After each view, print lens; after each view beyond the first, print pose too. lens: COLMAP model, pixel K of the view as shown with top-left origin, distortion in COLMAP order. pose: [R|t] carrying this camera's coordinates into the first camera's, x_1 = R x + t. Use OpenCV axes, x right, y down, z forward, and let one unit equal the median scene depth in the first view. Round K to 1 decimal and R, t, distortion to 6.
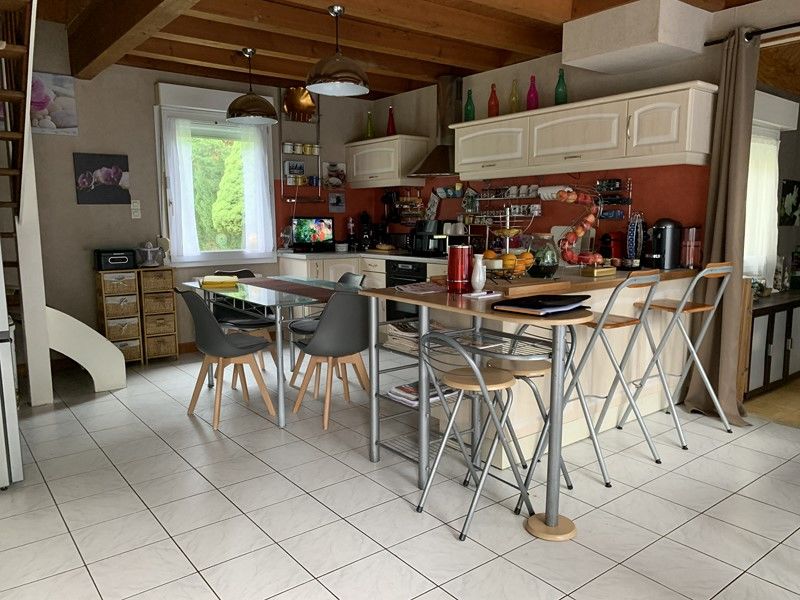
lens RADIAL K [[610.3, 0, 401.3], [0, 610.3, 303.9], [0, 0, 1]] dist [0.048223, -0.059351]
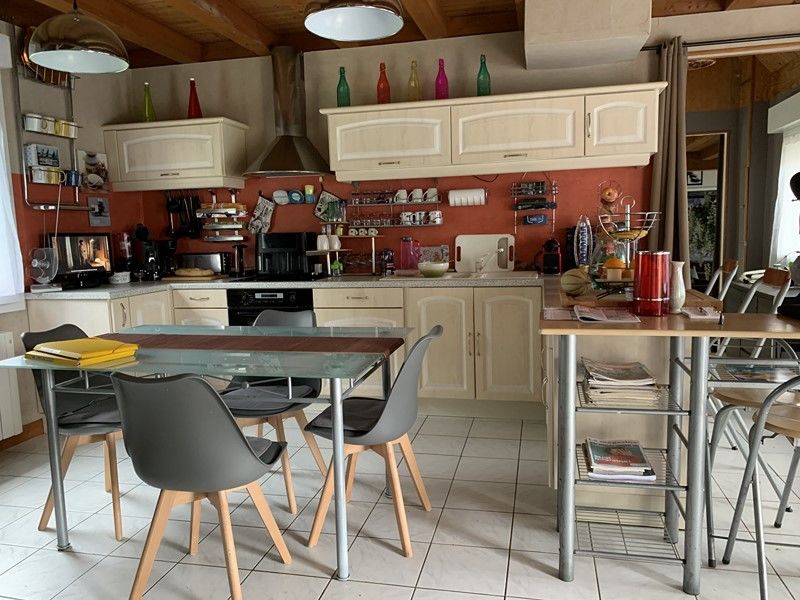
lens RADIAL K [[610.3, 0, 405.8], [0, 610.3, 299.8], [0, 0, 1]] dist [0.048223, -0.059351]
pose [[0.779879, -0.088417, 0.619654, -0.308765], [0.112728, 0.993626, -0.000098, -0.036588], [-0.615696, 0.069929, 0.784875, 0.310716]]
